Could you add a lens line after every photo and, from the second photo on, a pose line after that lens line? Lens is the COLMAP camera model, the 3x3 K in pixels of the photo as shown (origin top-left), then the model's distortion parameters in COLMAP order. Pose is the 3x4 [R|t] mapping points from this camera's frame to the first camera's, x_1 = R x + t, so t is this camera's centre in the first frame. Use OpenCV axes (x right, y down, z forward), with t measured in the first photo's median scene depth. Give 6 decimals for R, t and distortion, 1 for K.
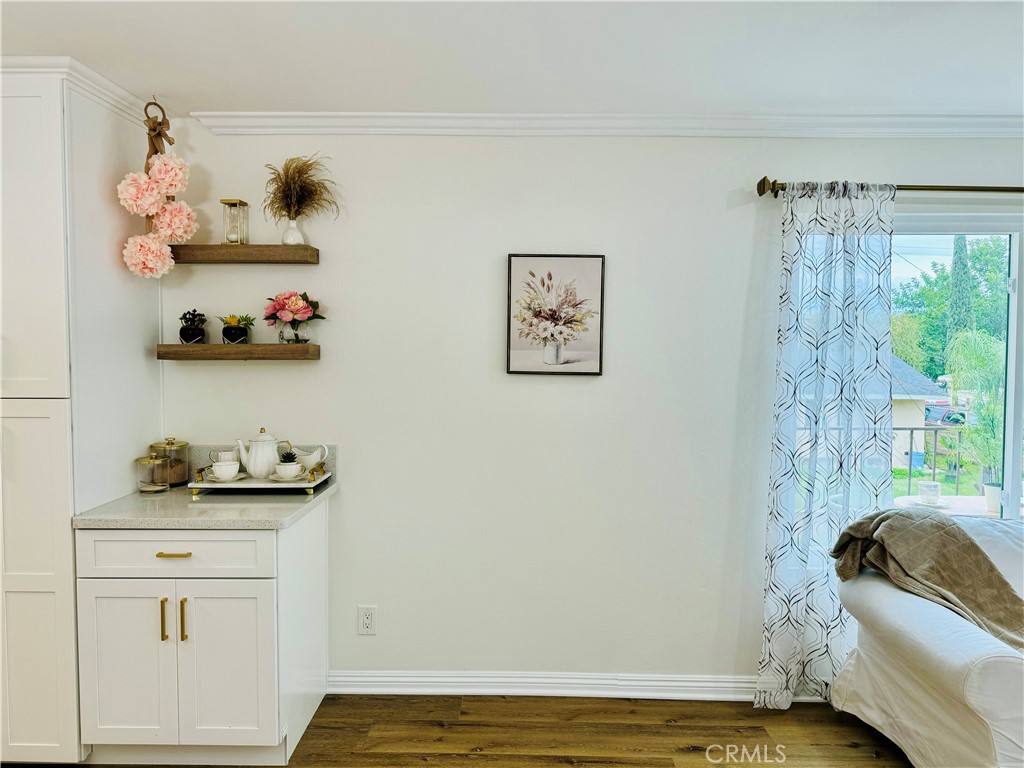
lens RADIAL K [[717.9, 0, 513.8], [0, 717.9, 378.5], [0, 0, 1]] dist [0.037254, -0.032823]
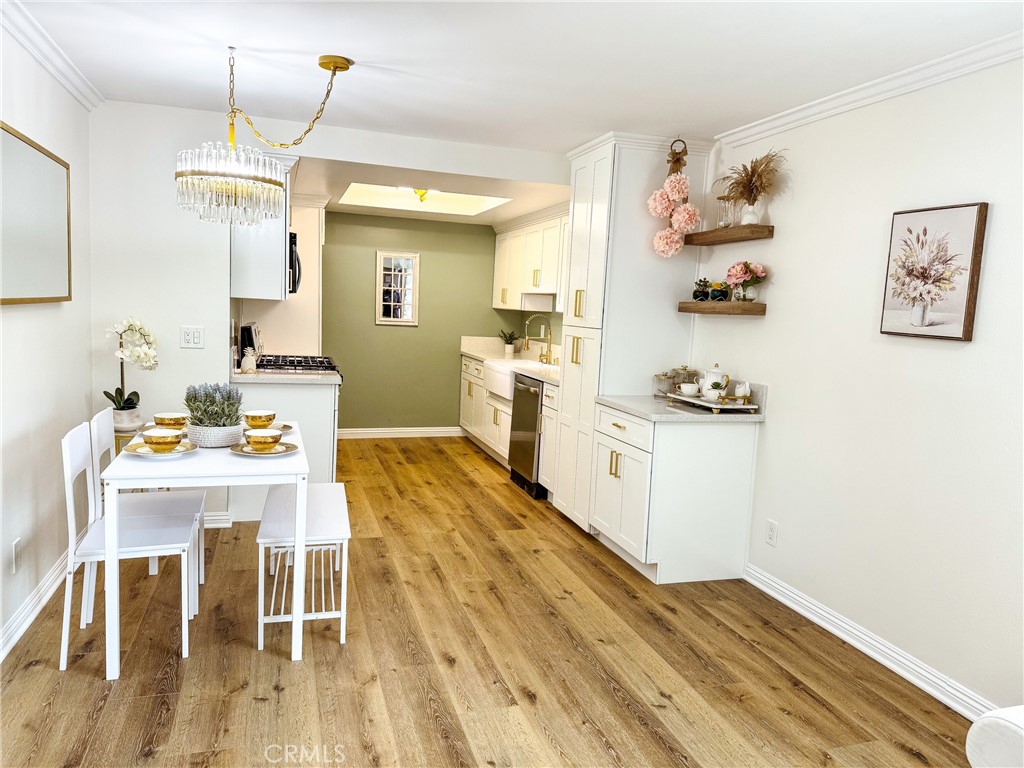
lens RADIAL K [[717.9, 0, 507.9], [0, 717.9, 392.8], [0, 0, 1]] dist [0.037254, -0.032823]
pose [[0.310551, 0.126043, -0.942163, 0.799455], [-0.087910, 0.990730, 0.103563, 0.016422], [0.946483, 0.050664, 0.318752, 0.190273]]
